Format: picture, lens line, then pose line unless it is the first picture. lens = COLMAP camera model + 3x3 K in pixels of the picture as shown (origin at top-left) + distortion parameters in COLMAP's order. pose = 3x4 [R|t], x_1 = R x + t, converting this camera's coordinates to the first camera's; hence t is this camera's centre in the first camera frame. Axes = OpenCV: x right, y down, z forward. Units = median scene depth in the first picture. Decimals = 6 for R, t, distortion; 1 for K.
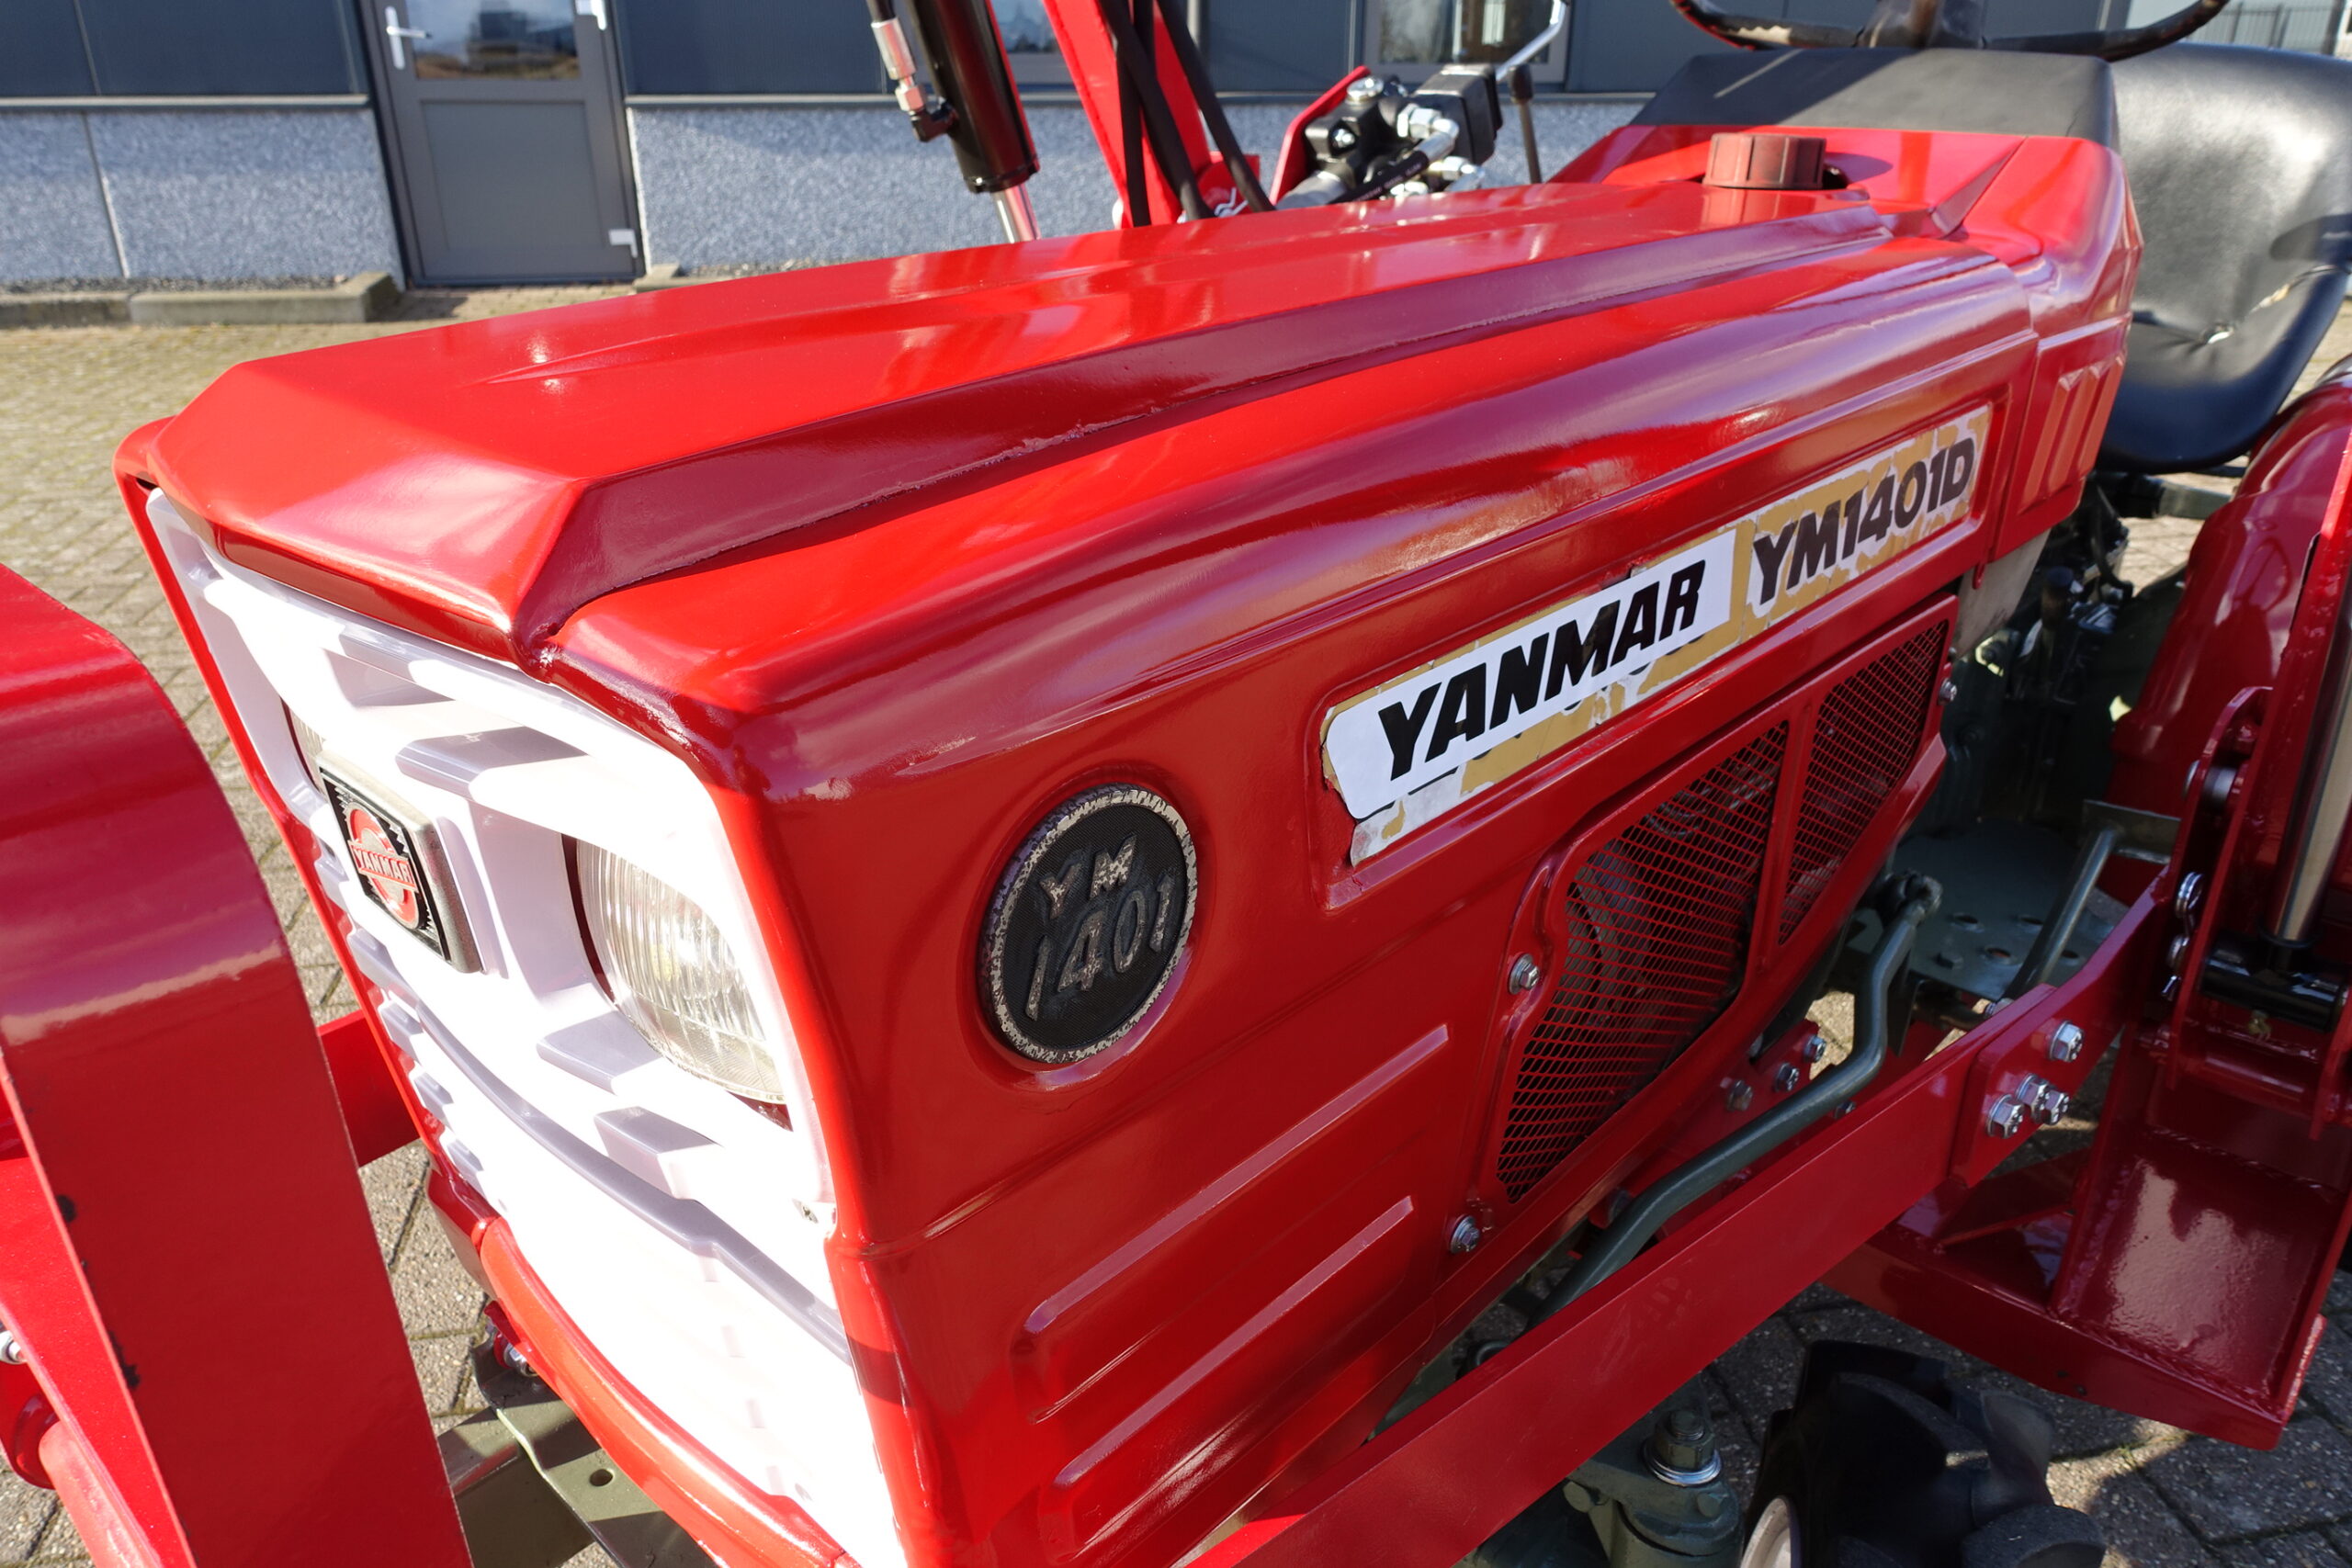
lens RADIAL K [[1604.0, 0, 1171.0], [0, 1604.0, 776.3], [0, 0, 1]] dist [0.004941, -0.006254]
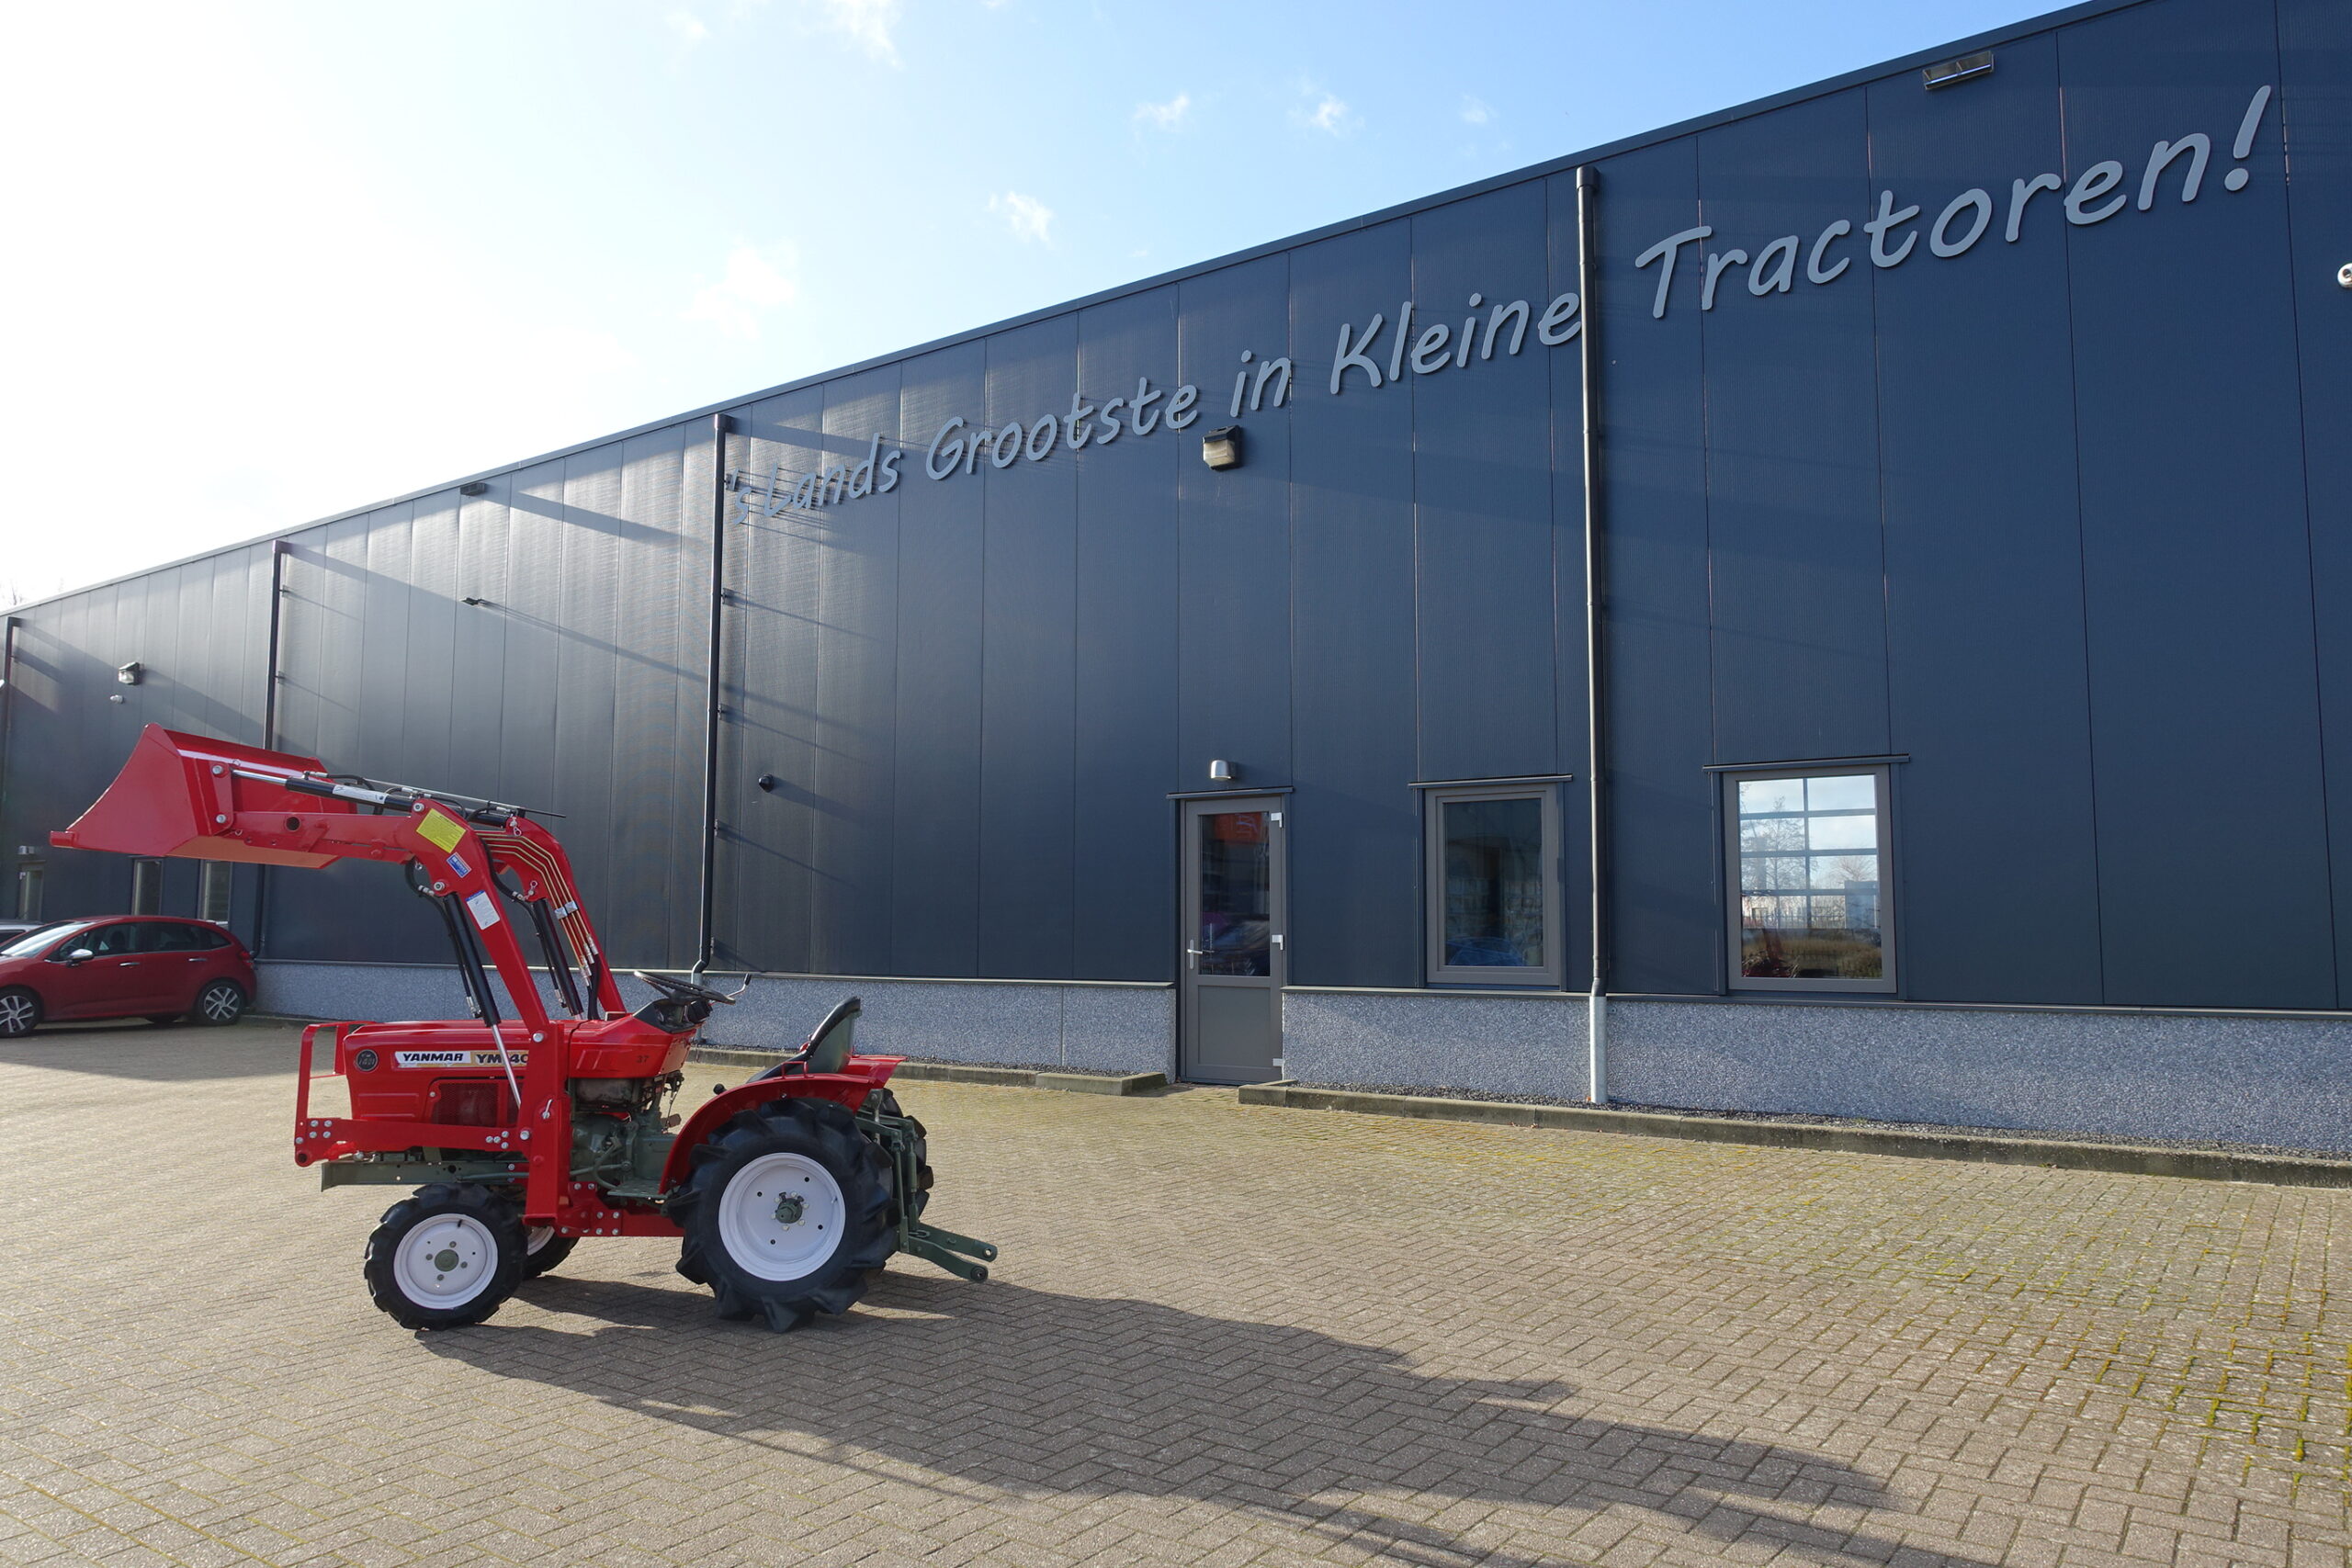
lens RADIAL K [[1601.9, 0, 1177.7], [0, 1601.9, 789.1], [0, 0, 1]] dist [-0.001905, 0.000401]
pose [[0.693675, -0.062276, -0.717591, 7.728610], [-0.297048, 0.882857, -0.363767, 0.509050], [0.656184, 0.465495, 0.593917, -1.920800]]
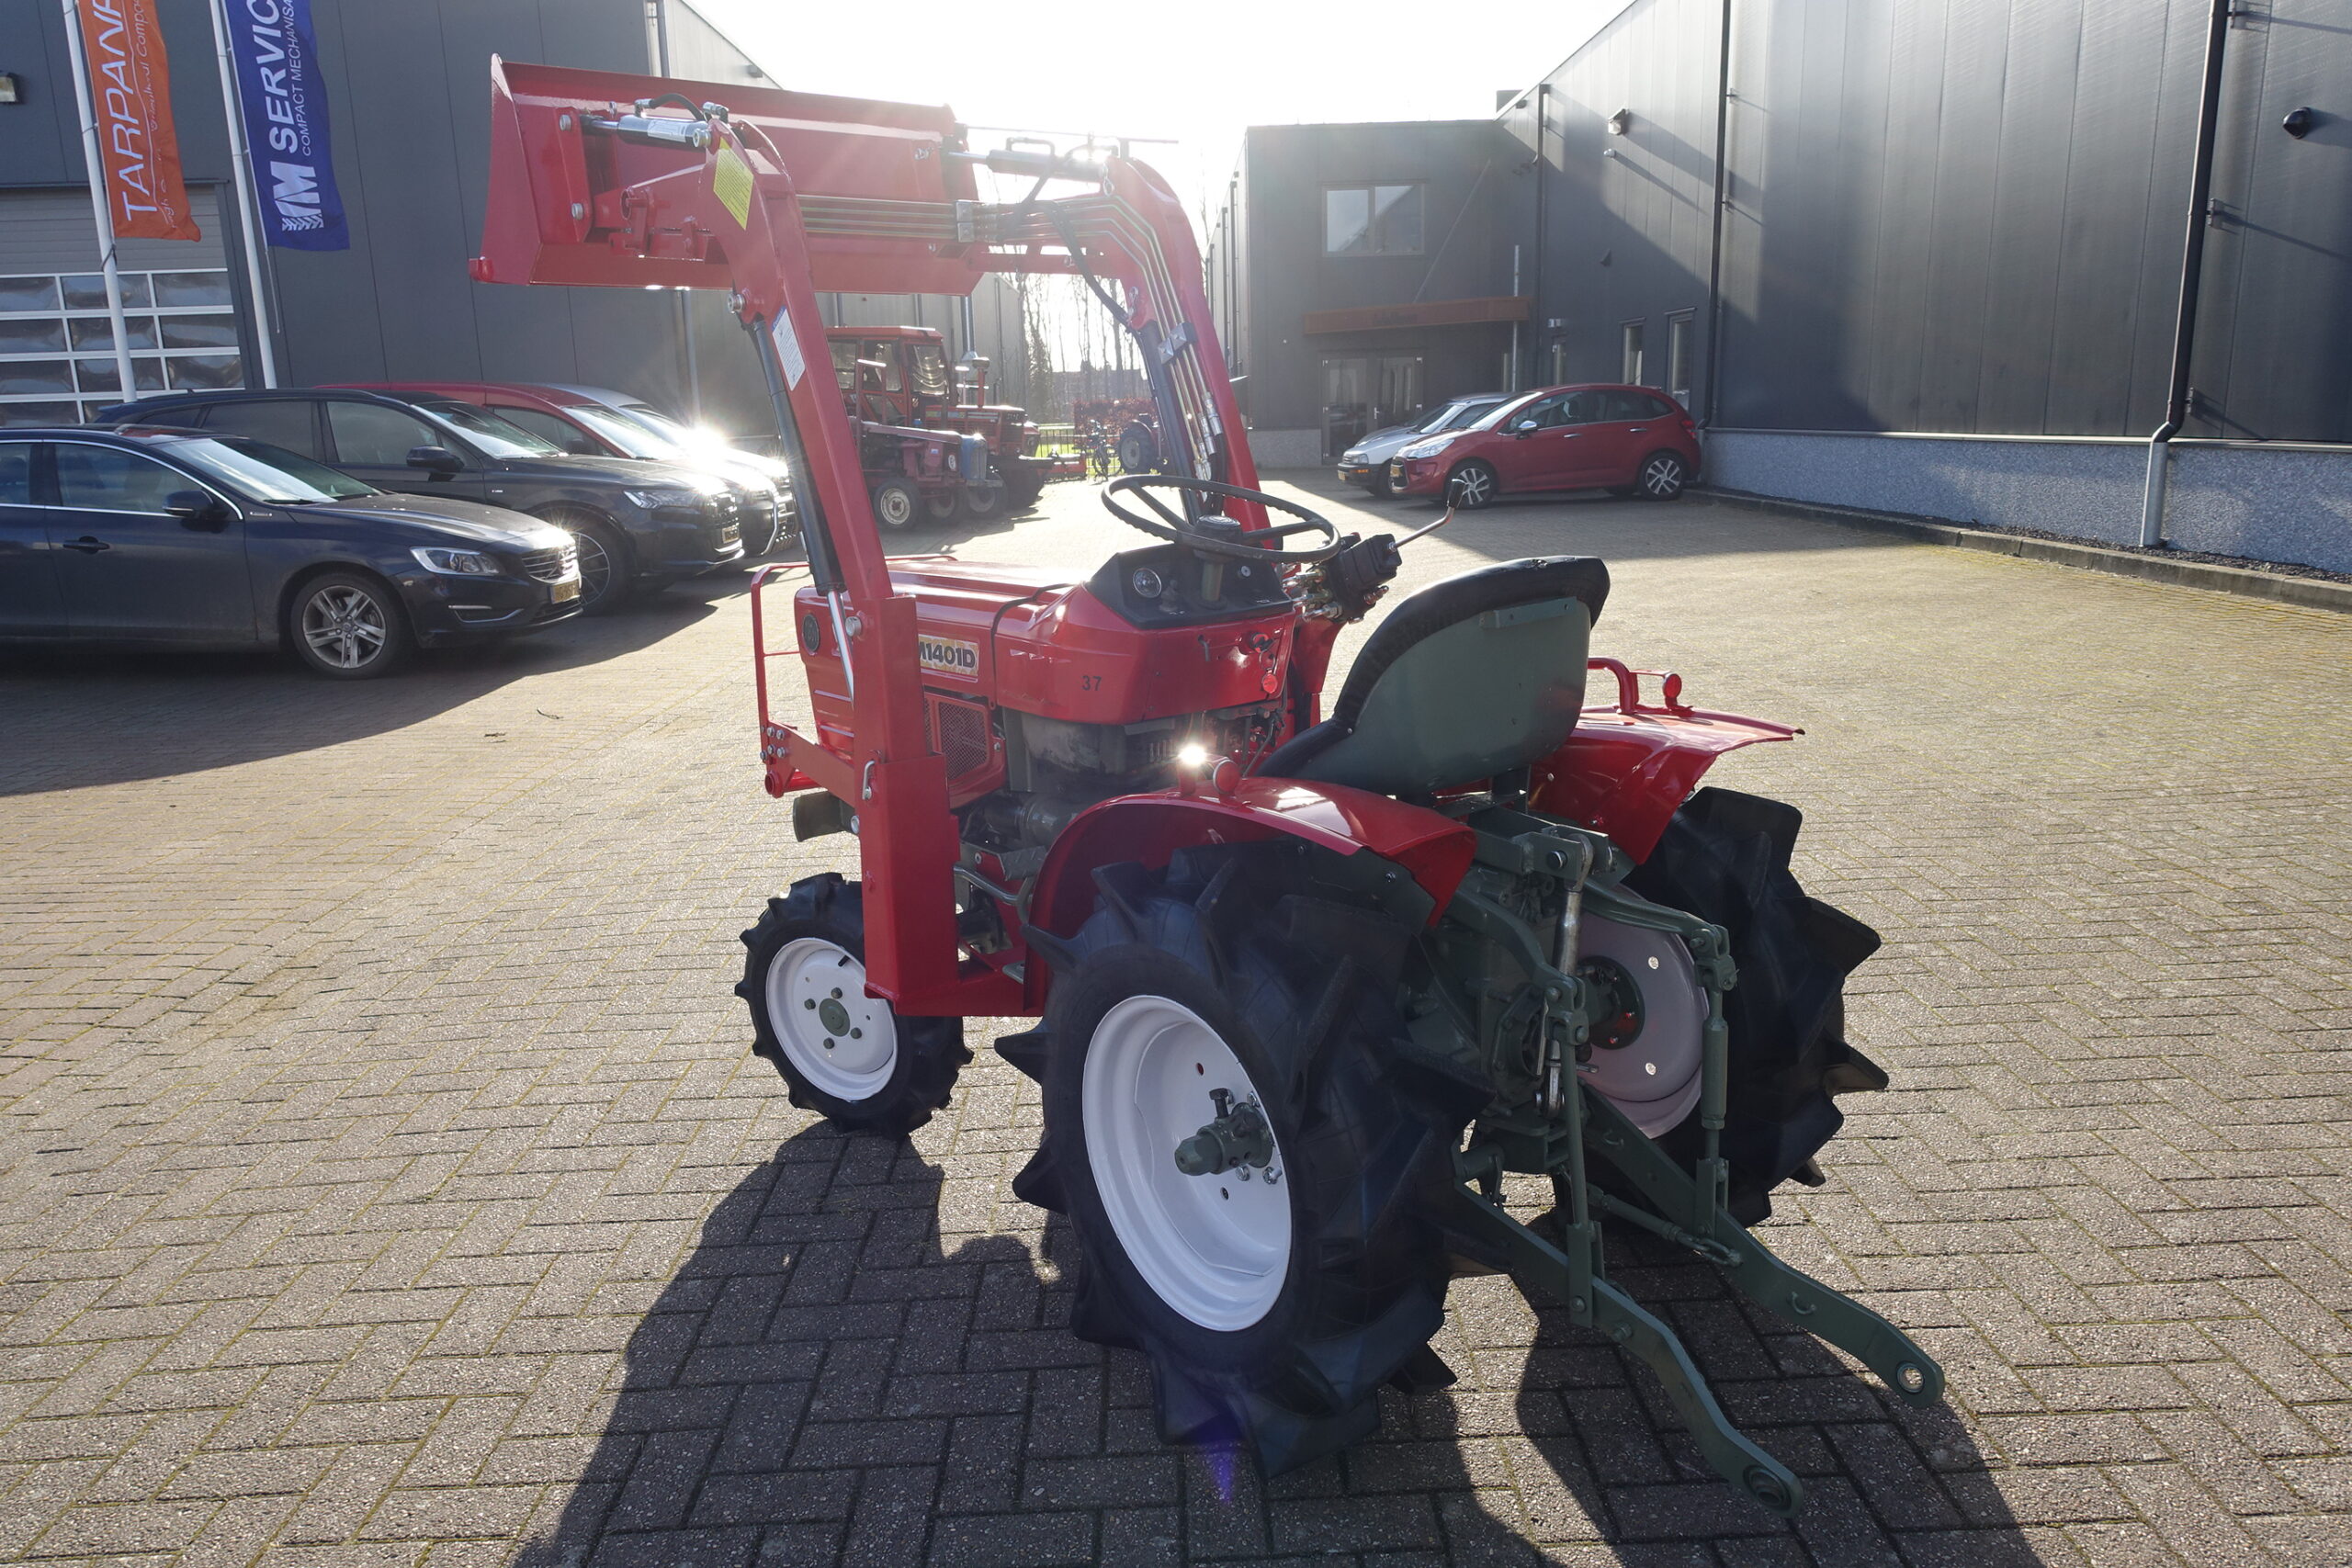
lens RADIAL K [[1616.2, 0, 1170.8], [0, 1616.2, 780.5], [0, 0, 1]] dist [-0.001811, -0.002622]
pose [[-0.168827, 0.222110, -0.960294, 3.844728], [-0.376994, 0.885645, 0.271123, -1.073146], [0.910699, 0.407798, -0.065787, 1.779987]]
